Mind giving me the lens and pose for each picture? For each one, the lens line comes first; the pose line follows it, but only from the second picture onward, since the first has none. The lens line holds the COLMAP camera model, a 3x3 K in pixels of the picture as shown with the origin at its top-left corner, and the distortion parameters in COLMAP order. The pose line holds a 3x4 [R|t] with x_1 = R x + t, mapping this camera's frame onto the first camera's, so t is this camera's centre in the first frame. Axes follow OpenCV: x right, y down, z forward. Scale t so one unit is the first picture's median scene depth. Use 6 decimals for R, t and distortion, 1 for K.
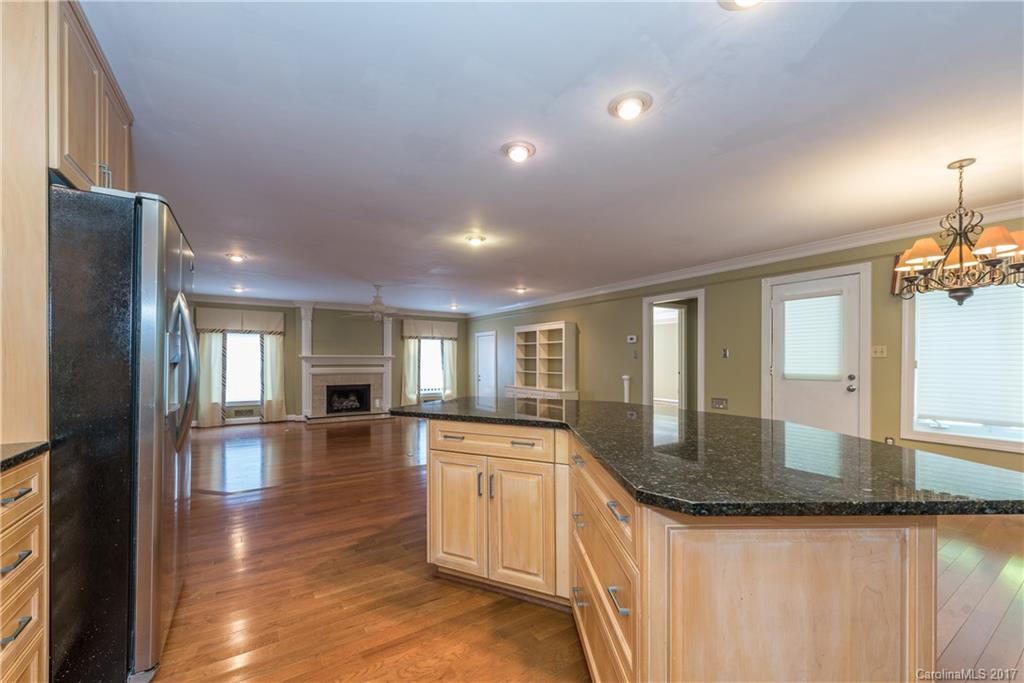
lens RADIAL K [[420.0, 0, 533.6], [0, 420.0, 364.6], [0, 0, 1]] dist [0.017262, -0.004586]
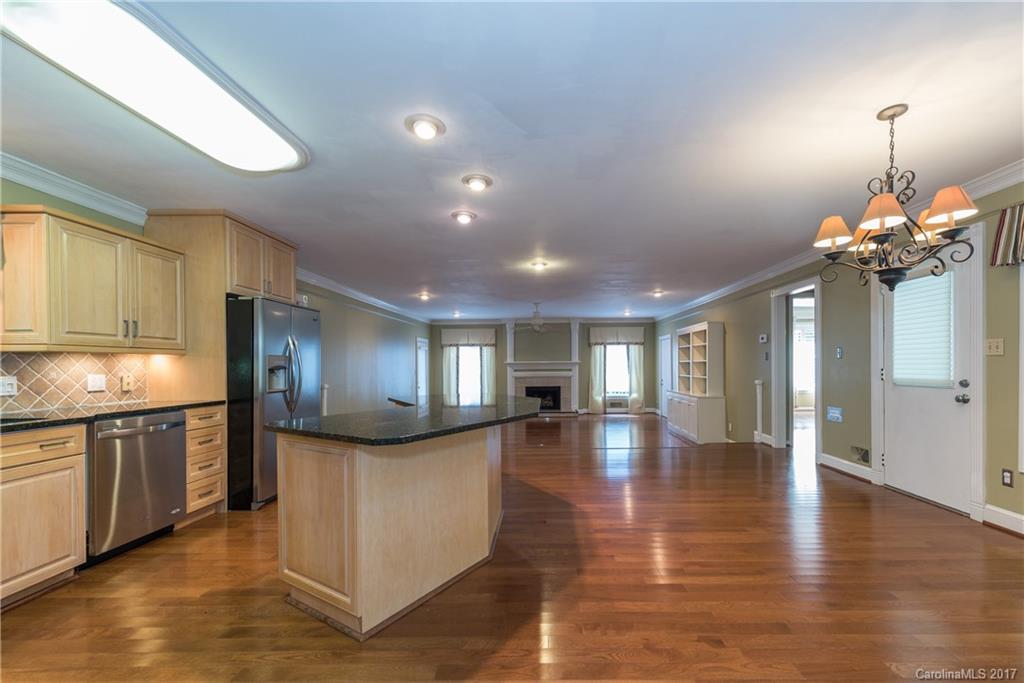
lens RADIAL K [[440.9, 0, 543.2], [0, 440.9, 367.9], [0, 0, 1]] dist [-0.004926, -0.000442]
pose [[0.823070, -0.006502, -0.567902, 0.279117], [0.005198, 0.999979, -0.003915, 0.001297], [0.567916, 0.000270, 0.823087, -0.012335]]
